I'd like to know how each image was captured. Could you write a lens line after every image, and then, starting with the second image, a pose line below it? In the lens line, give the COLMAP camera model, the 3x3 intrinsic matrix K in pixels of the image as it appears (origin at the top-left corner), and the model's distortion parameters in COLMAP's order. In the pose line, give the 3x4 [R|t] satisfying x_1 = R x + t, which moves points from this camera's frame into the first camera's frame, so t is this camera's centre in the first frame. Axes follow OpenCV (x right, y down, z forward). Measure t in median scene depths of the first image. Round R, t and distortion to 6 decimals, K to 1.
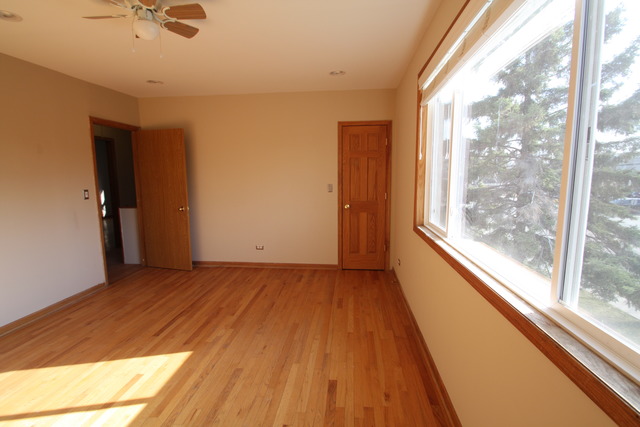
lens RADIAL K [[299.9, 0, 317.3], [0, 299.9, 212.5], [0, 0, 1]] dist [0.019249, -0.021943]
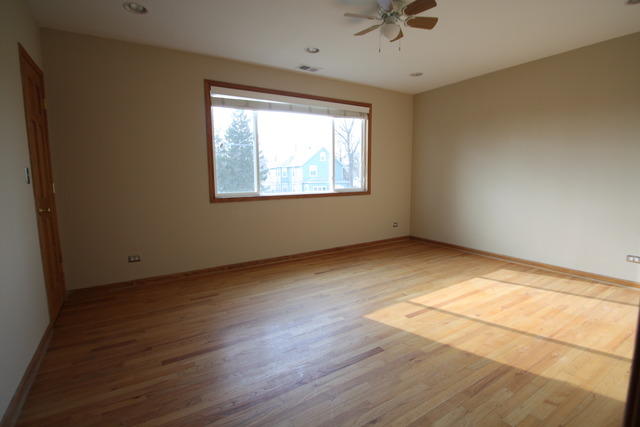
lens RADIAL K [[299.9, 0, 317.3], [0, 299.9, 212.5], [0, 0, 1]] dist [0.019249, -0.021943]
pose [[-0.605799, -0.084338, 0.791135, -1.134799], [0.116980, 0.974117, 0.193420, -0.110373], [-0.786971, 0.209721, -0.580253, 1.673322]]
